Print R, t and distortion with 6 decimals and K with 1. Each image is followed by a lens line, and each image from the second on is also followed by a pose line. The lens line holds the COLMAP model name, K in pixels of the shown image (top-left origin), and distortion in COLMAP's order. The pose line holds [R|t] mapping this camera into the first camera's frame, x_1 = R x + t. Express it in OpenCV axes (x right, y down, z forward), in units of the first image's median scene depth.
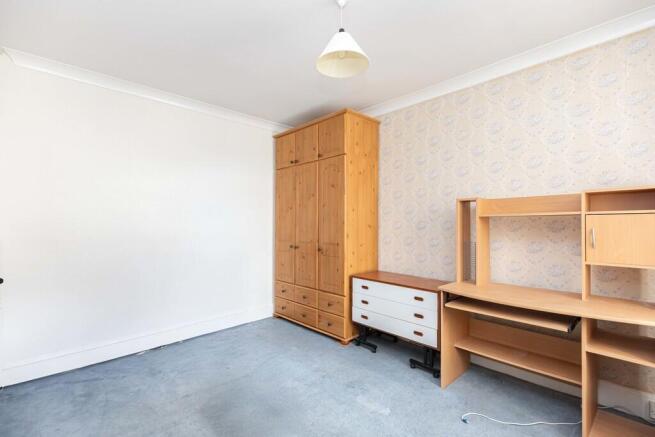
lens RADIAL K [[305.5, 0, 323.8], [0, 305.5, 221.4], [0, 0, 1]] dist [0.002598, 0.000038]
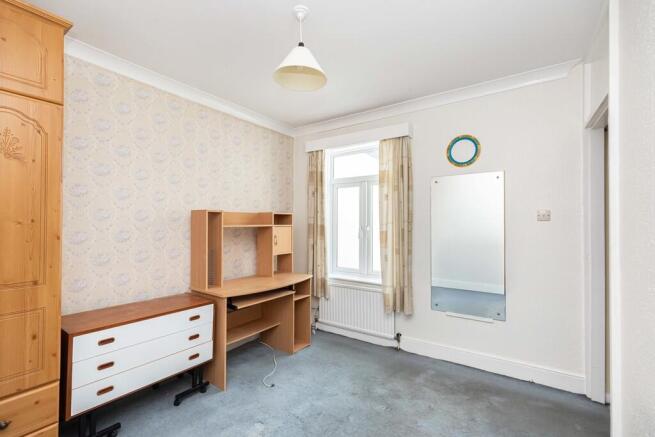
lens RADIAL K [[305.5, 0, 323.3], [0, 305.5, 219.9], [0, 0, 1]] dist [0.002598, 0.000038]
pose [[-0.228144, 0.012994, 0.973541, -0.661081], [-0.008685, 0.999844, -0.015381, -0.026086], [-0.973589, -0.011964, -0.227996, 0.838753]]
